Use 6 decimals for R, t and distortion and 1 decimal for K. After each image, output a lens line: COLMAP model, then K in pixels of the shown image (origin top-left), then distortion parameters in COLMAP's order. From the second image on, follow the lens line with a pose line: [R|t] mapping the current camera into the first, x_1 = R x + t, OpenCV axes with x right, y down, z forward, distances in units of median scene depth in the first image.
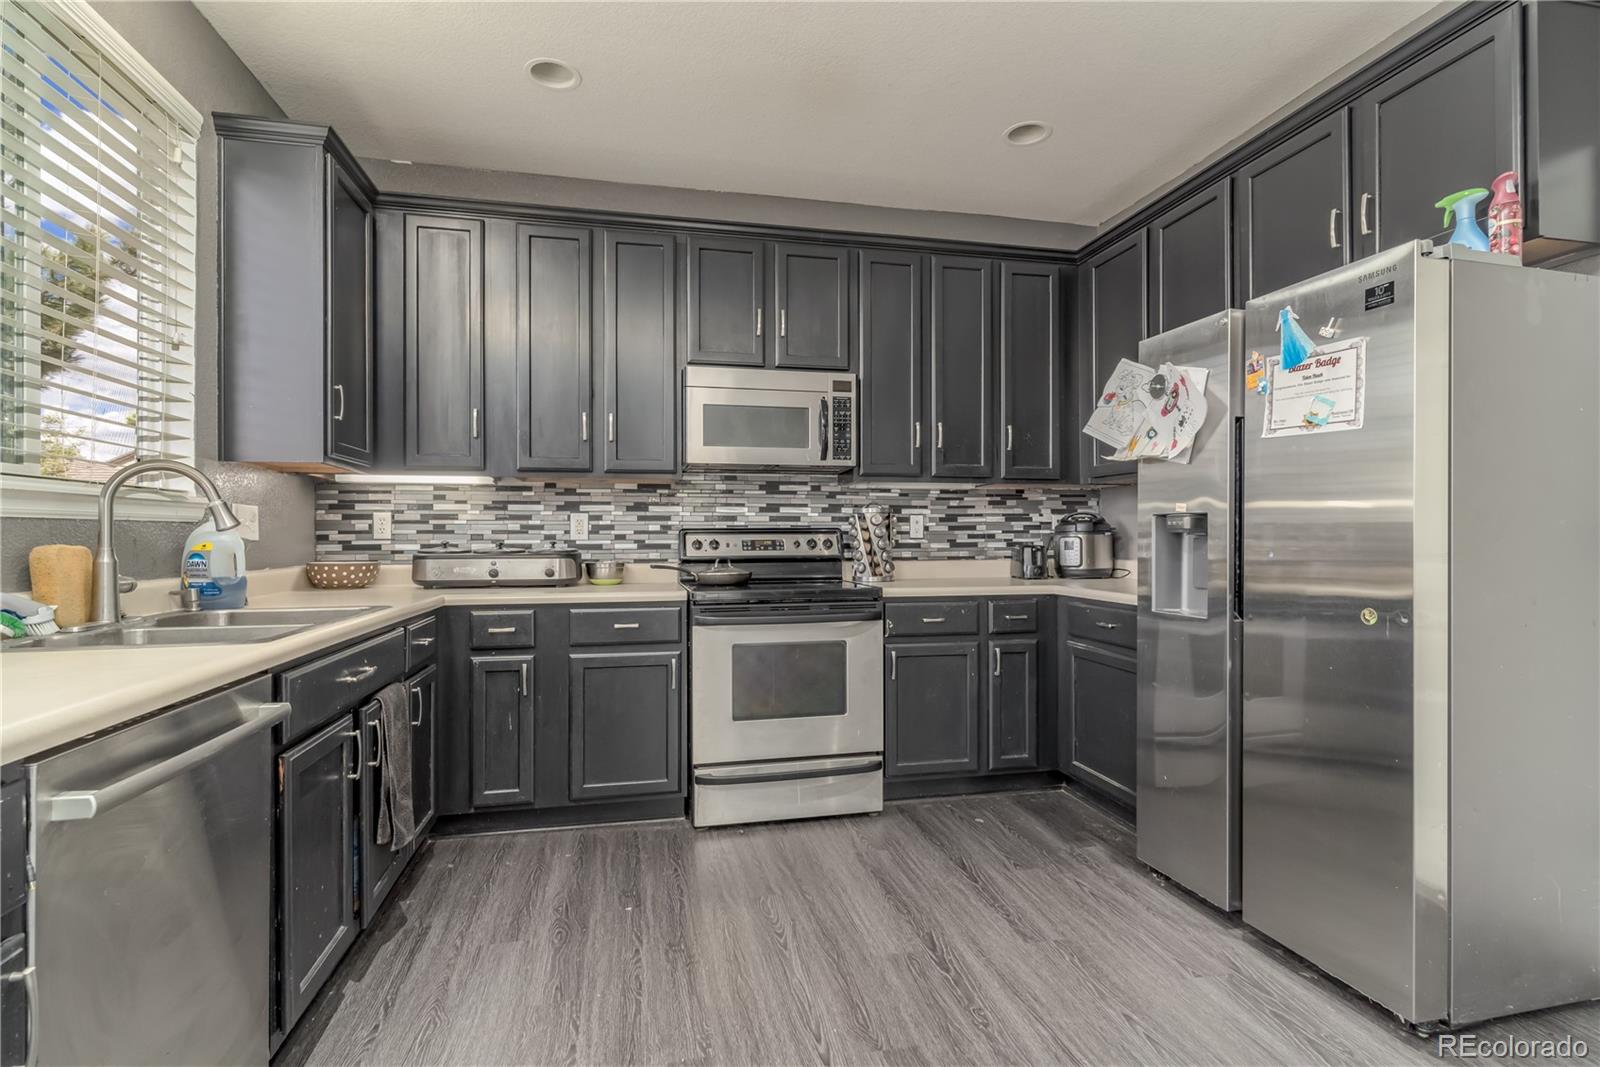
lens RADIAL K [[764.6, 0, 809.2], [0, 764.6, 535.2], [0, 0, 1]] dist [-0.001384, 0.000967]
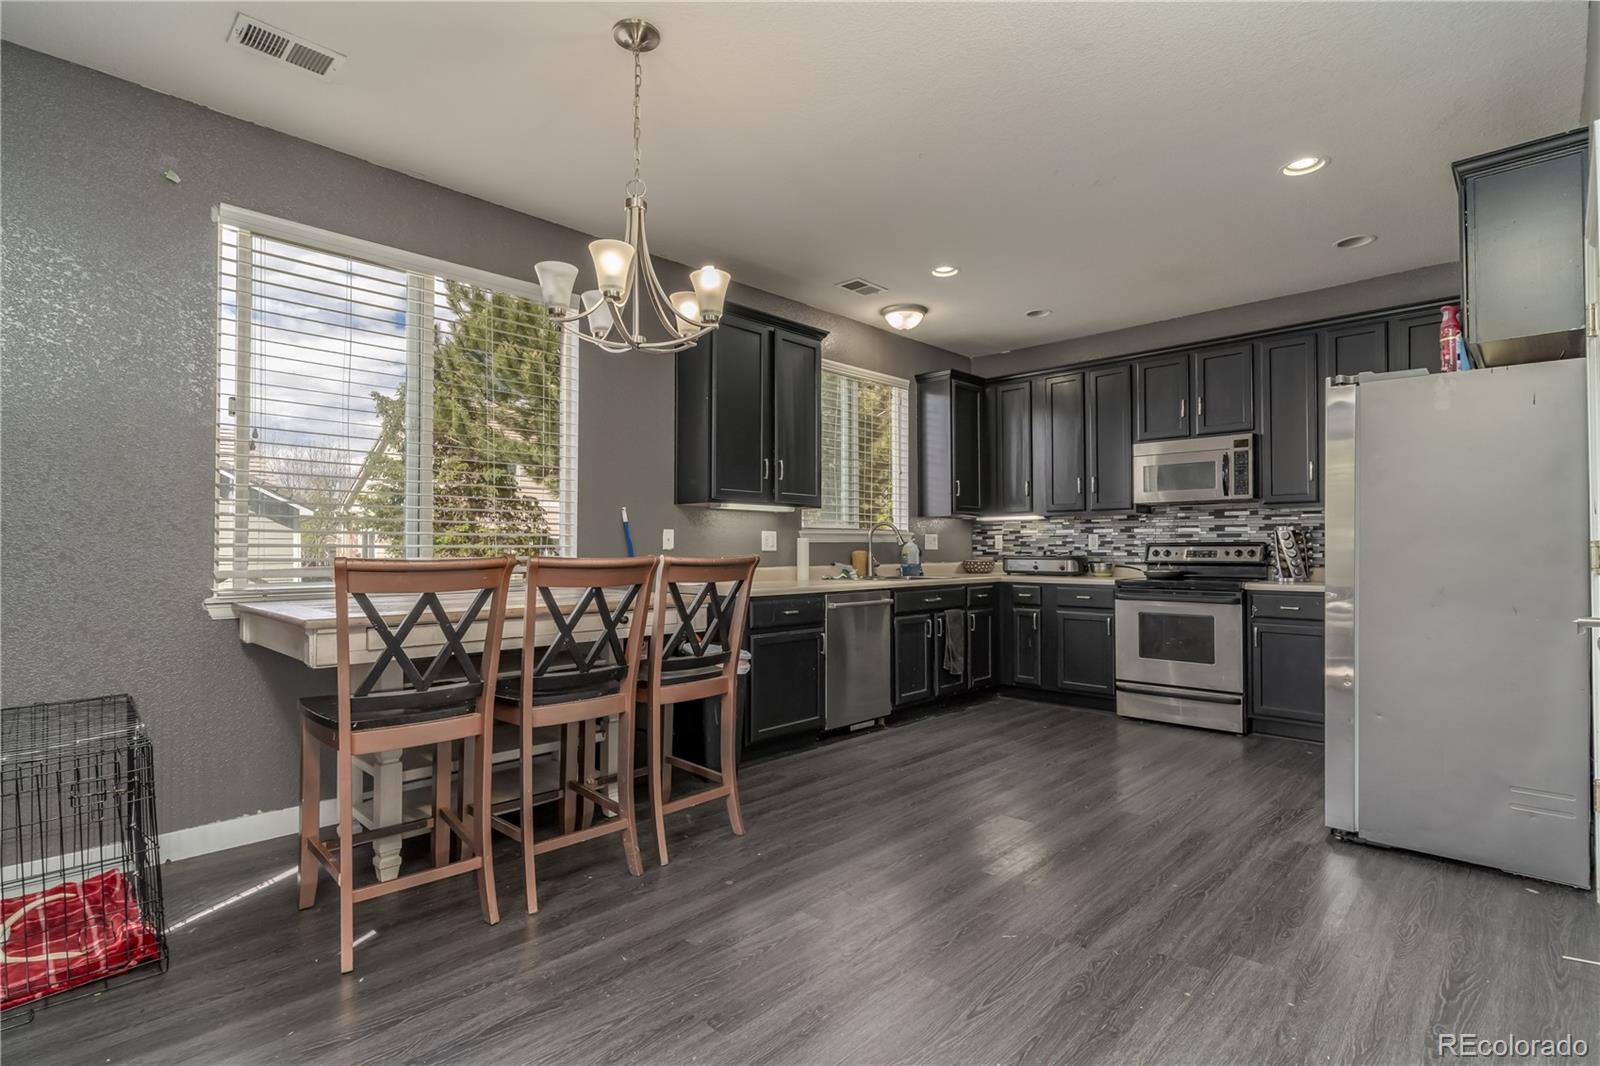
lens RADIAL K [[764.6, 0, 800.6], [0, 764.6, 537.1], [0, 0, 1]] dist [-0.001384, 0.000967]
pose [[0.542454, -0.011393, -0.840008, 0.797484], [0.001344, 0.999919, -0.012694, -0.001837], [0.840084, 0.005757, 0.542425, -0.472243]]
